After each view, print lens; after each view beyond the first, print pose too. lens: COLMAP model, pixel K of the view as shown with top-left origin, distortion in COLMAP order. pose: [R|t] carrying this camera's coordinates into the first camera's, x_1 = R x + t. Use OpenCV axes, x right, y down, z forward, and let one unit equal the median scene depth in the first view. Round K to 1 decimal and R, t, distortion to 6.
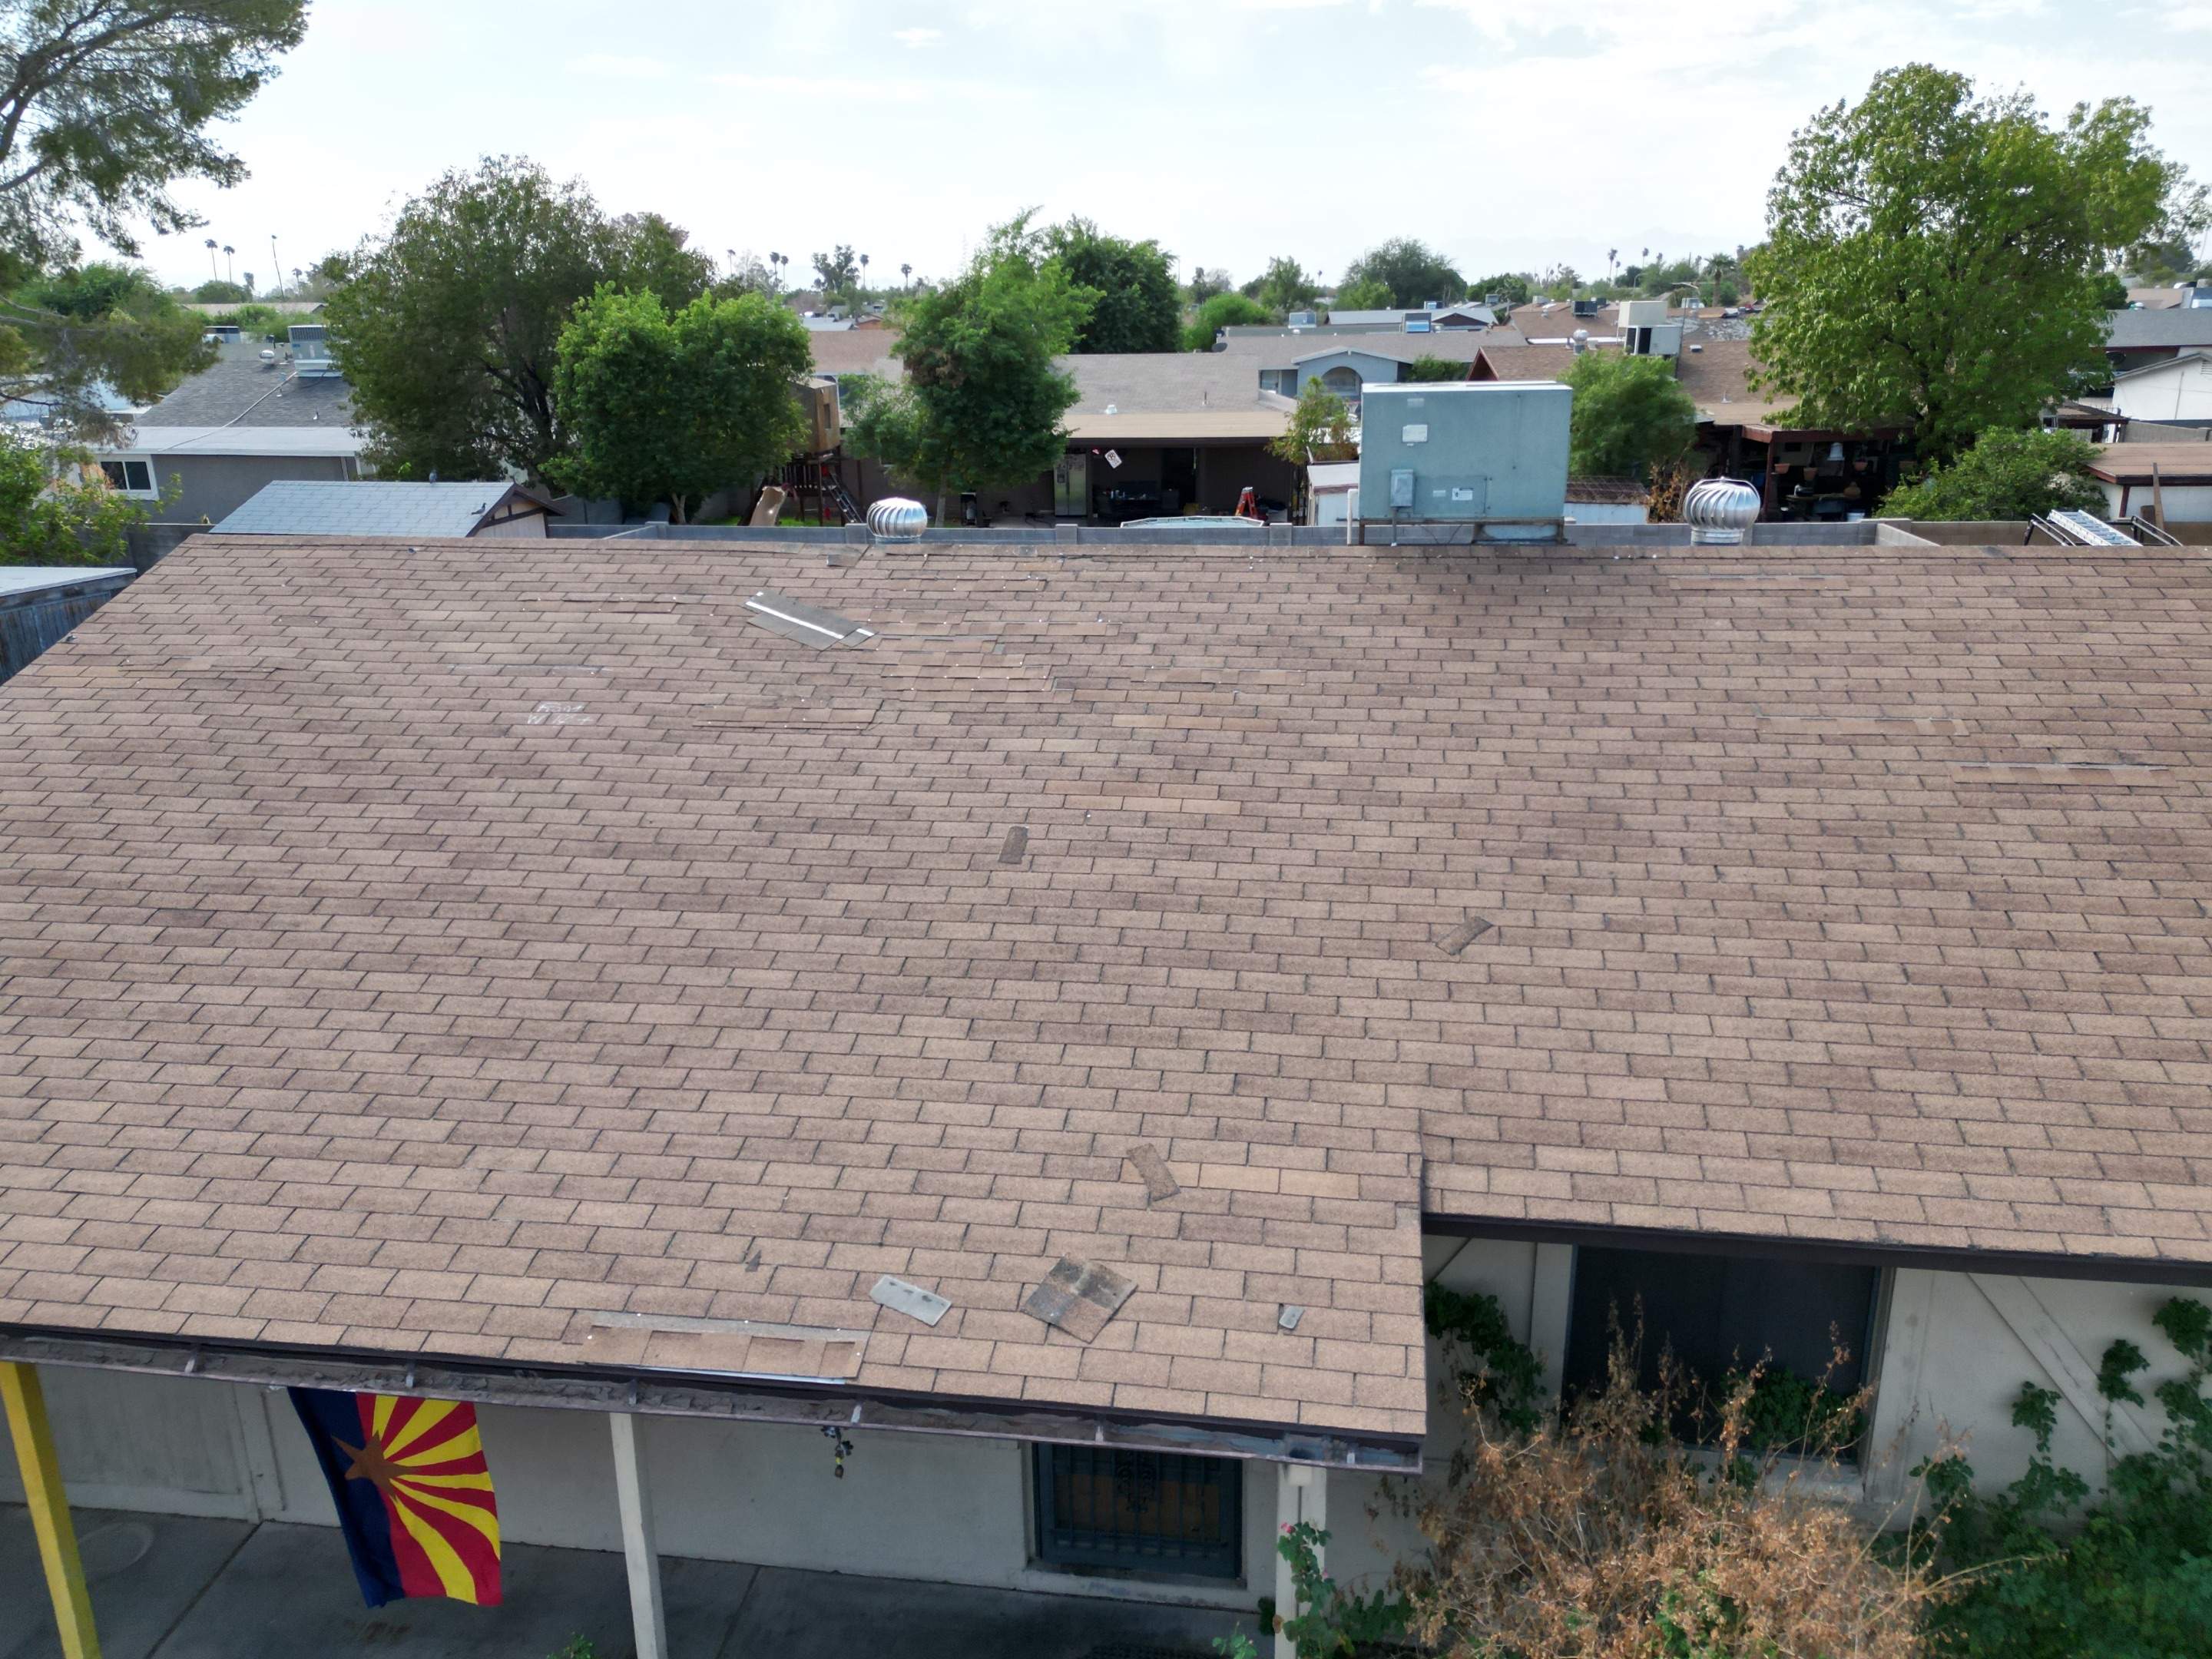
lens RADIAL K [[1627.8, 0, 1106.0], [0, 1627.8, 829.5], [0, 0, 1]] dist [0.100486, -0.108996]
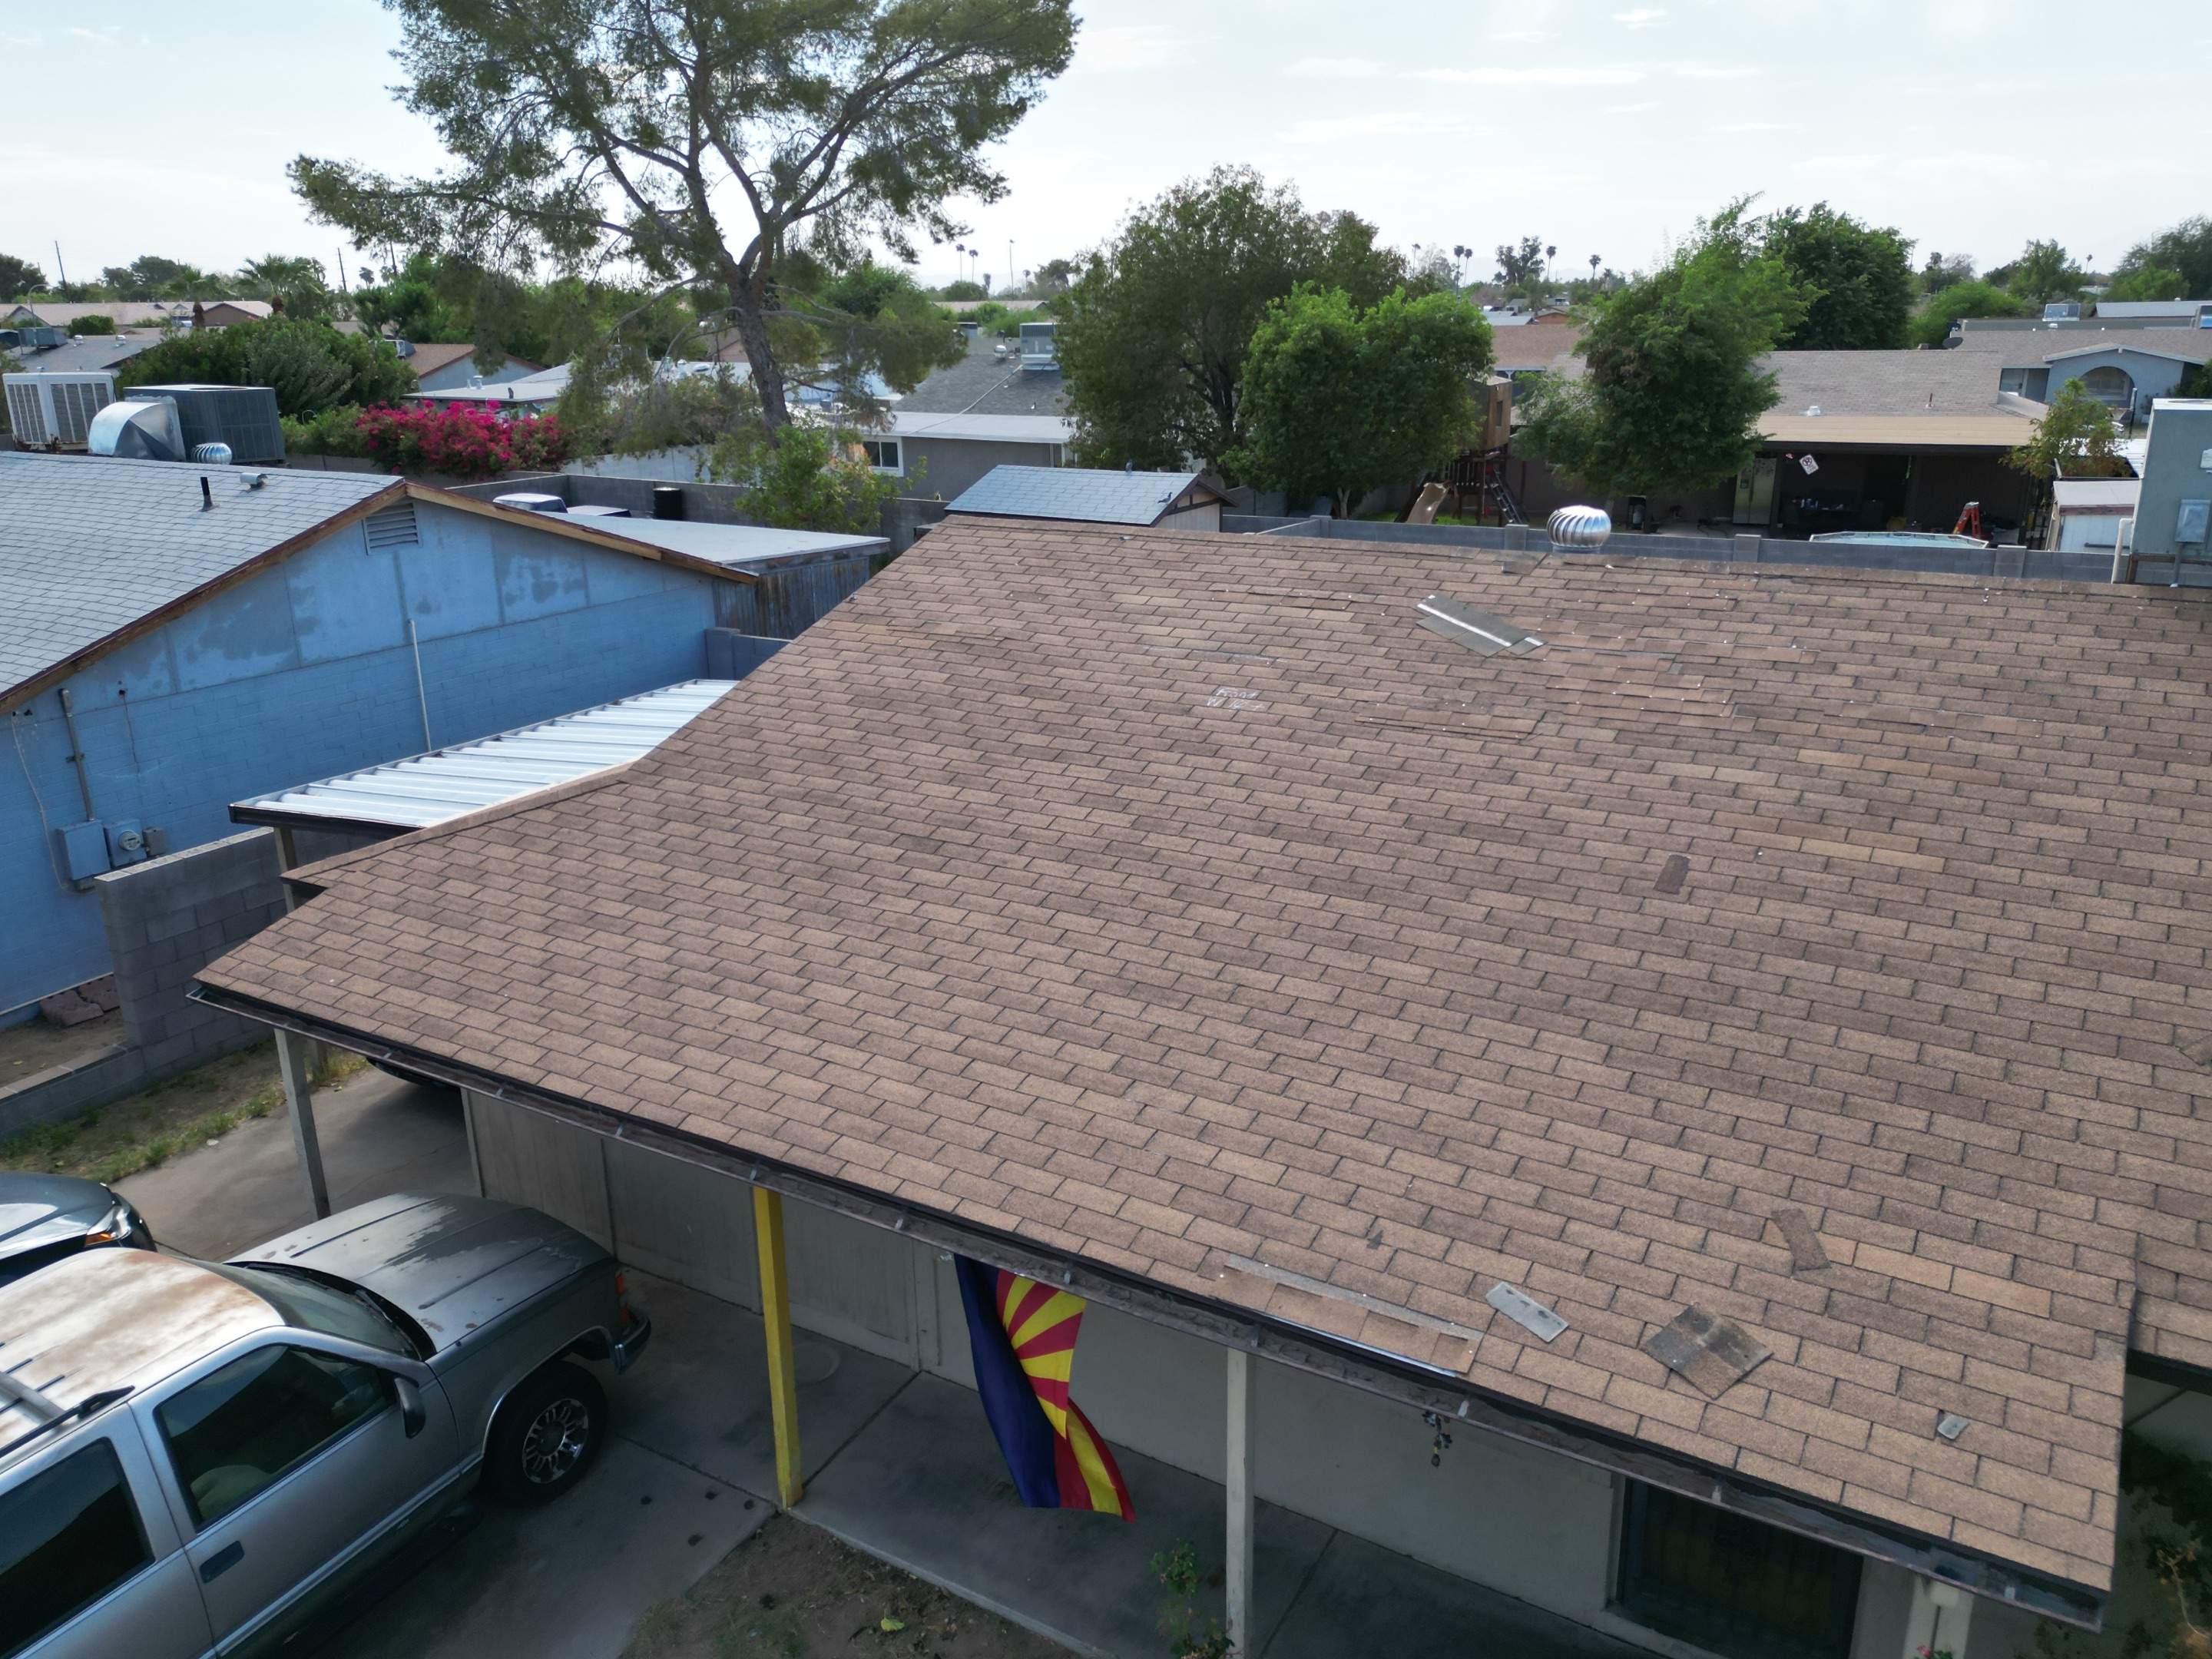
lens RADIAL K [[1627.8, 0, 1106.0], [0, 1627.8, 829.5], [0, 0, 1]] dist [0.100486, -0.108996]
pose [[0.926216, 0.118242, -0.357971, -0.016930], [-0.116998, 0.992812, 0.025216, -0.001441], [0.358380, 0.018526, 0.933392, -0.023437]]
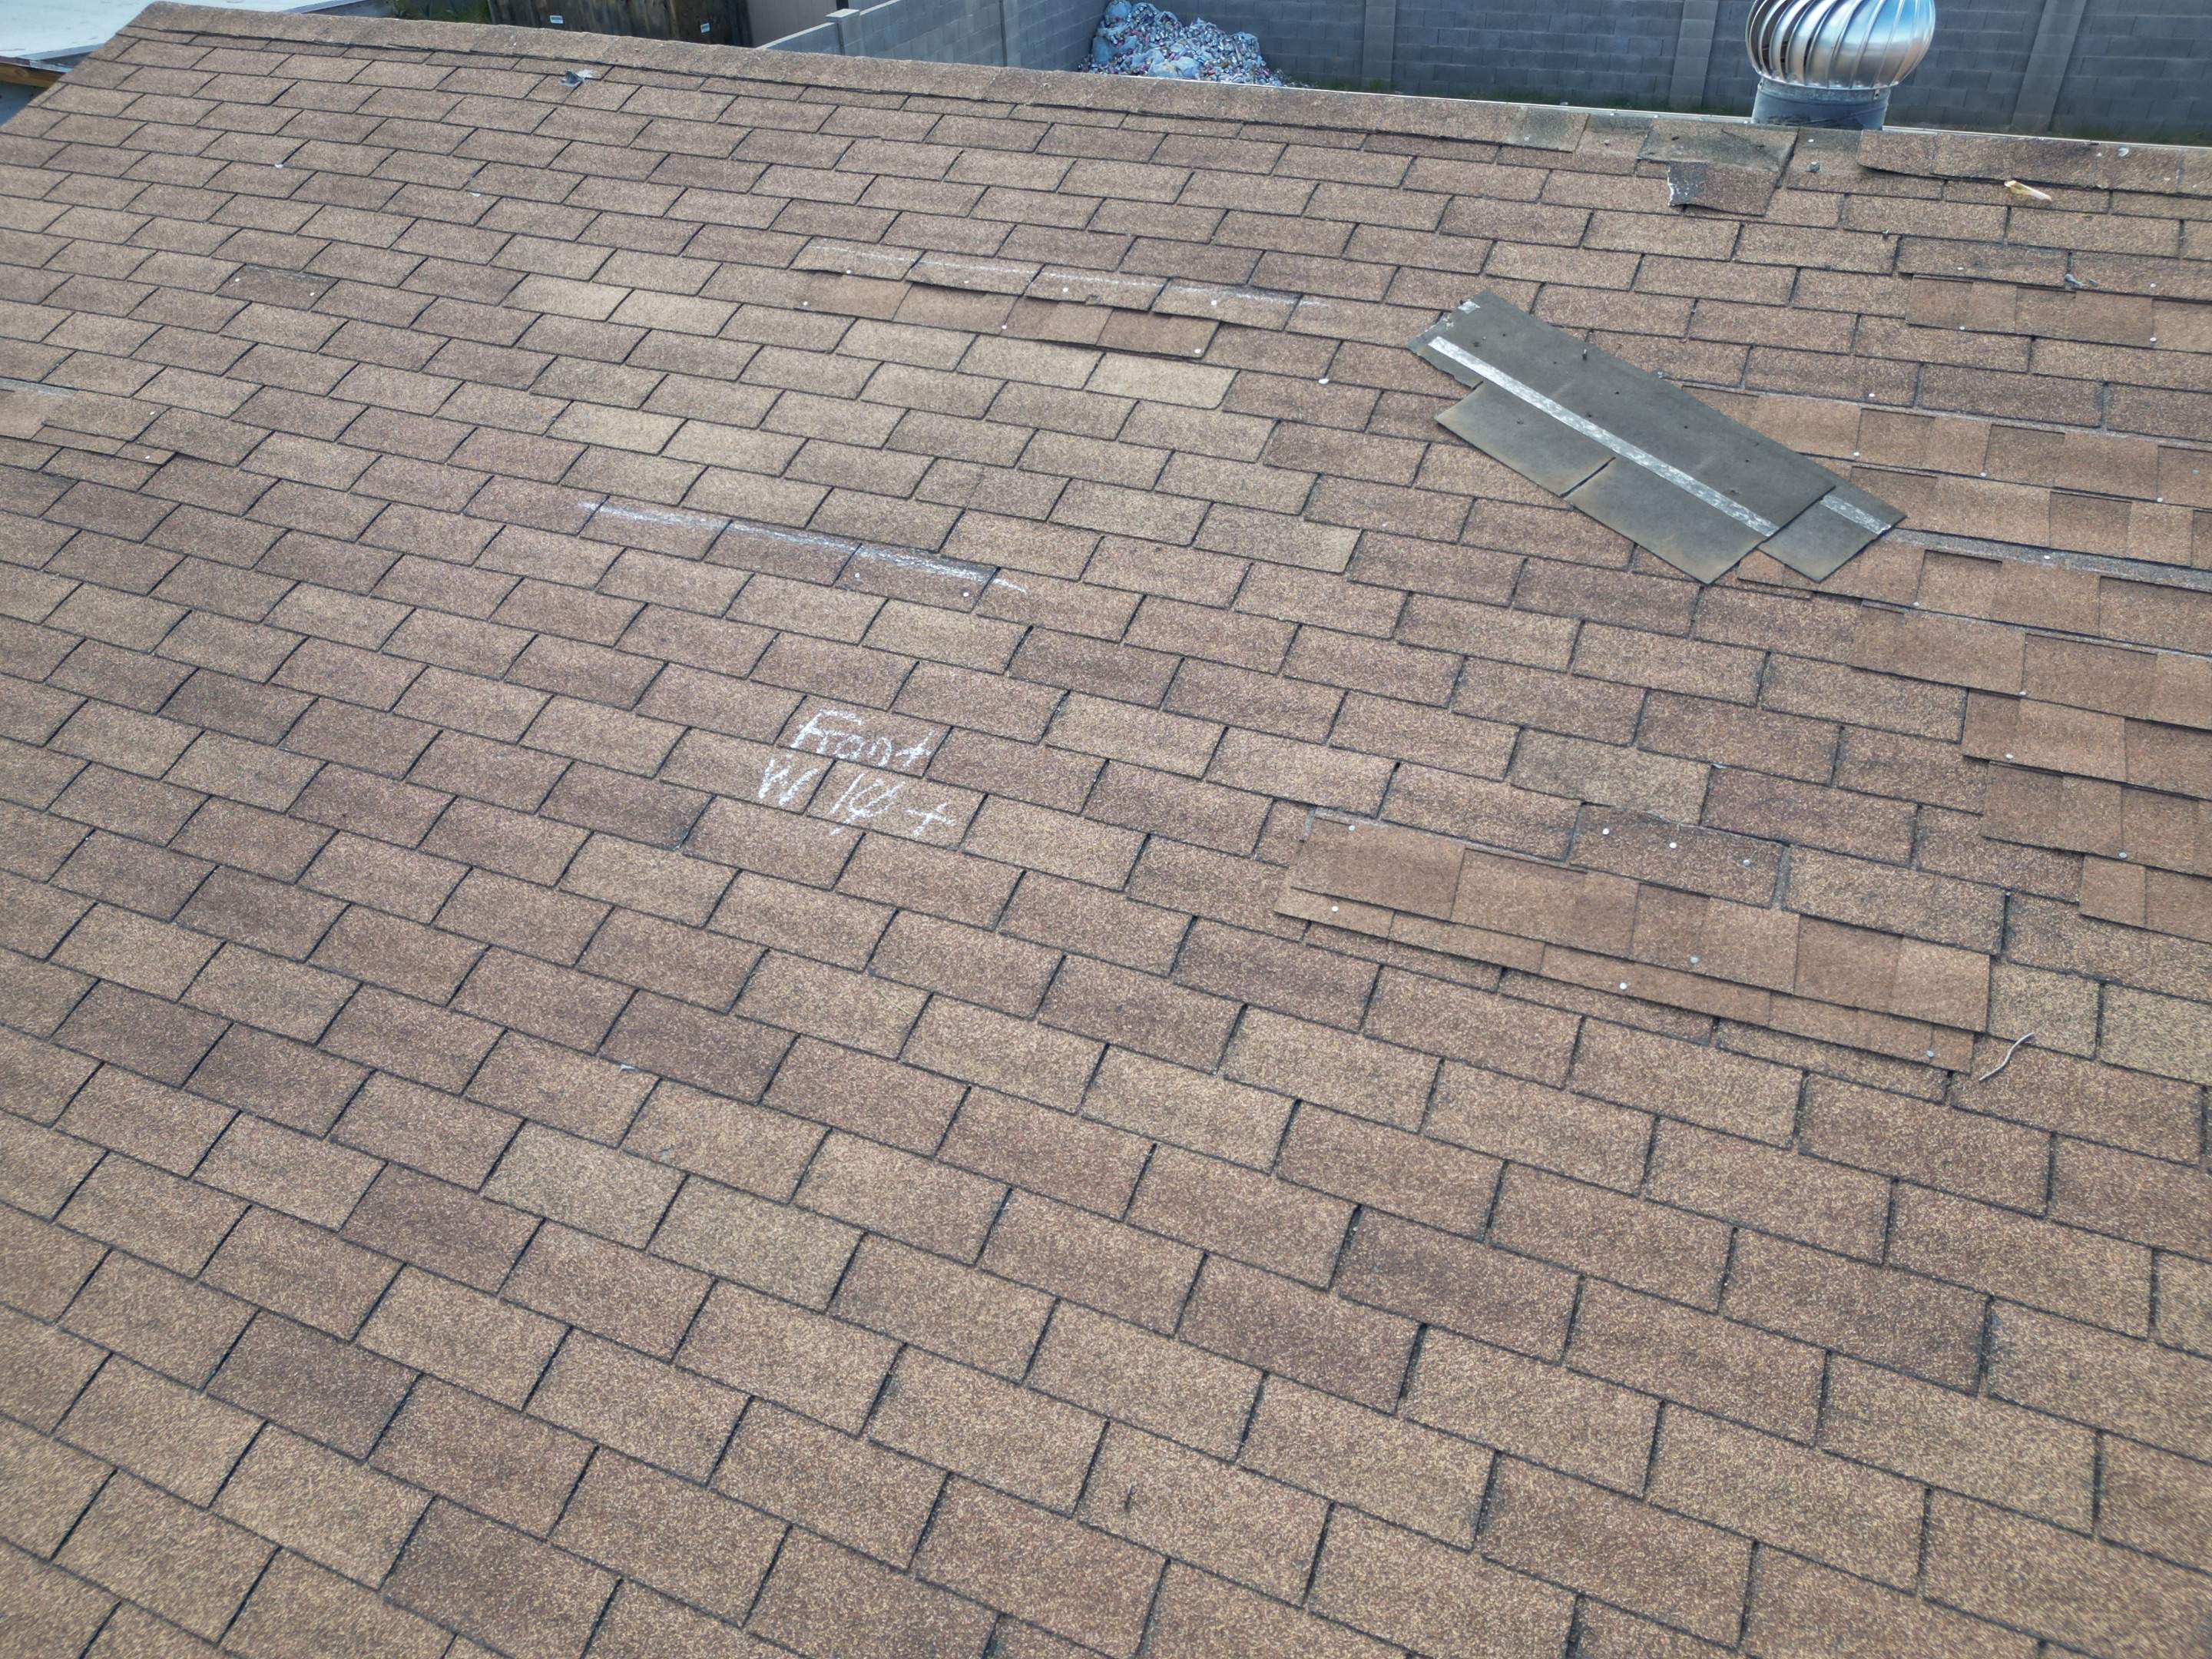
lens RADIAL K [[1641.4, 0, 1101.2], [0, 1641.4, 821.5], [0, 0, 1]] dist [0.068835, -0.051757]
pose [[0.966905, 0.145236, -0.209767, -0.199007], [-0.071754, 0.943778, 0.322698, -0.148809], [0.244840, -0.296967, 0.922965, 0.650395]]
